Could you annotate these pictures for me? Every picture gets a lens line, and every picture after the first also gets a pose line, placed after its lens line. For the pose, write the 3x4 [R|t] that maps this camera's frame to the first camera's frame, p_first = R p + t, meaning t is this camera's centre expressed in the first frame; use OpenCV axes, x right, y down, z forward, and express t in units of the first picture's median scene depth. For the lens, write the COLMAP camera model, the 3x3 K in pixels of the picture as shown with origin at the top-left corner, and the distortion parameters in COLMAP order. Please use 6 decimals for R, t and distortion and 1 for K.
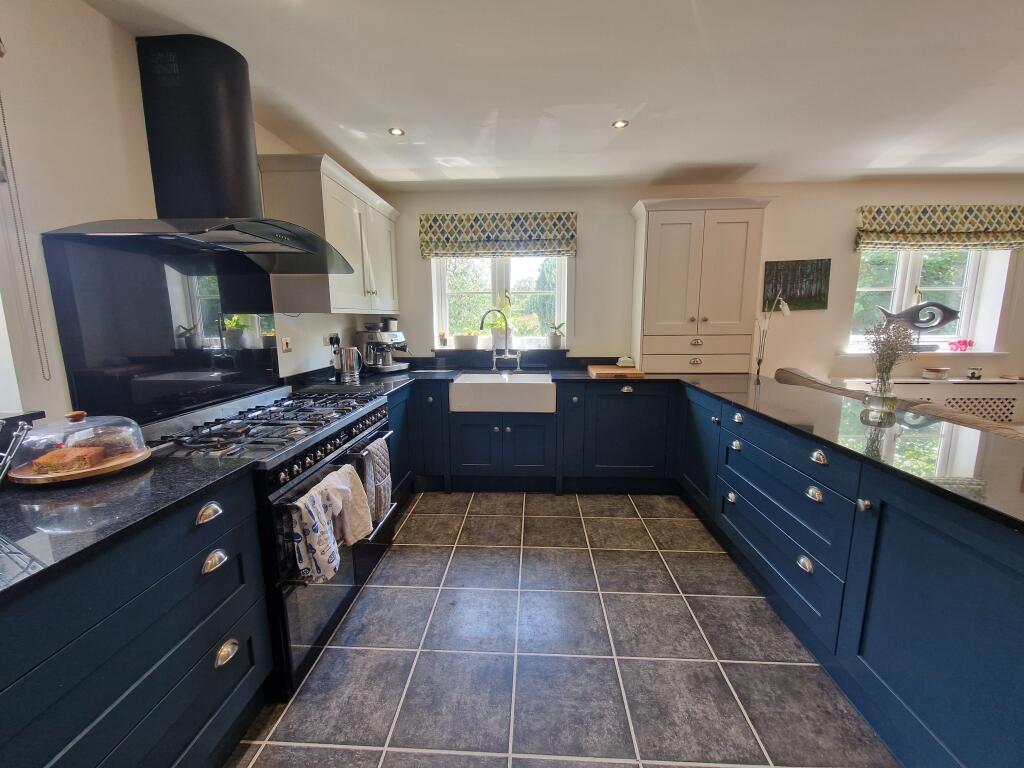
lens RADIAL K [[413.5, 0, 508.2], [0, 413.5, 388.2], [0, 0, 1]] dist [0.001536, -0.005342]
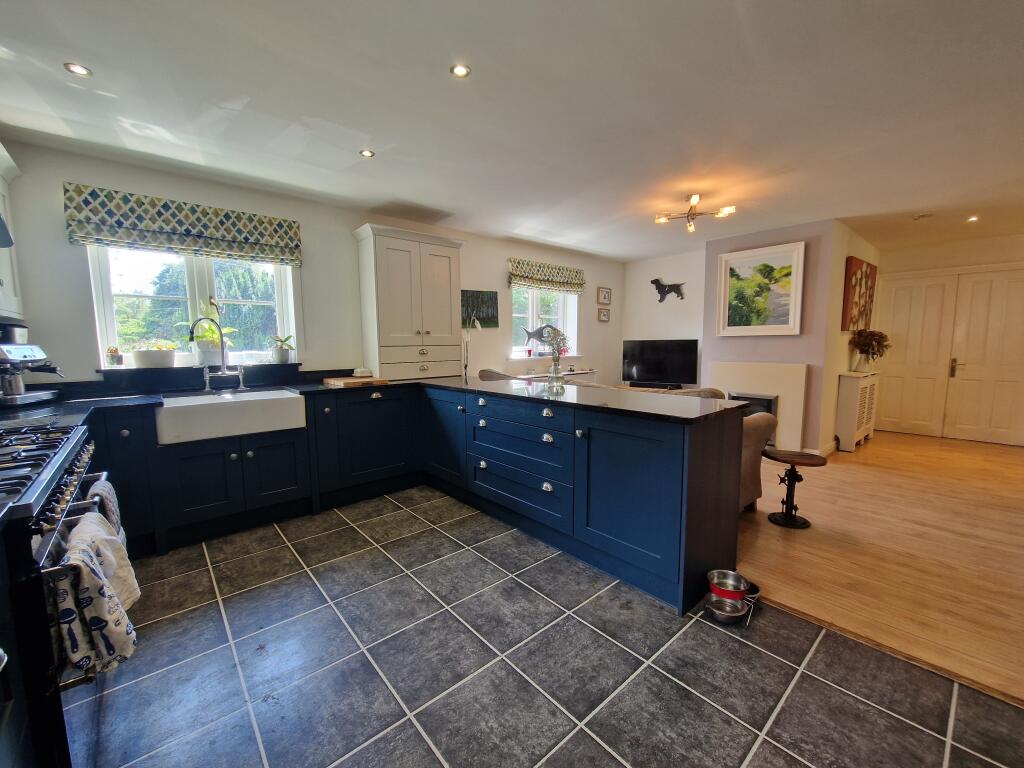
lens RADIAL K [[413.5, 0, 508.2], [0, 413.5, 388.2], [0, 0, 1]] dist [0.001536, -0.005342]
pose [[0.719137, -0.074690, 0.690842, -0.190824], [0.117293, 0.992988, -0.014740, 0.037517], [-0.684897, 0.091631, 0.722855, -0.008418]]
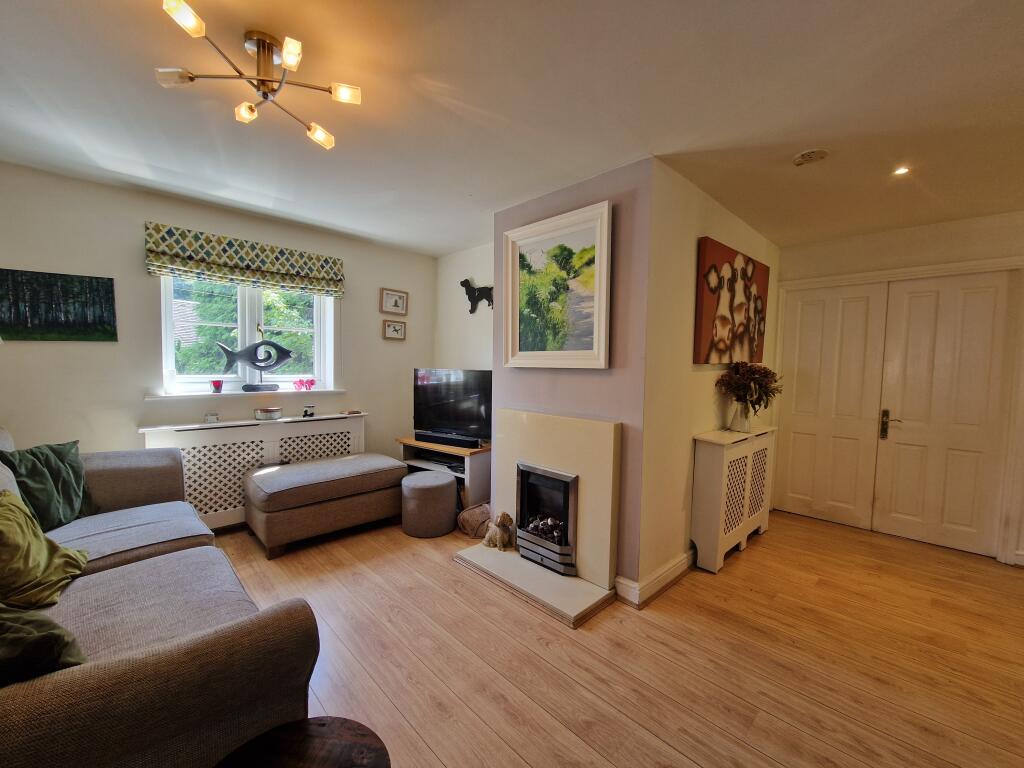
lens RADIAL K [[413.5, 0, 508.2], [0, 413.5, 388.2], [0, 0, 1]] dist [0.001536, -0.005342]
pose [[0.680143, -0.022133, 0.732745, 0.742340], [0.096677, 0.993522, -0.059726, 0.017596], [-0.726677, 0.111461, 0.677877, -0.070134]]
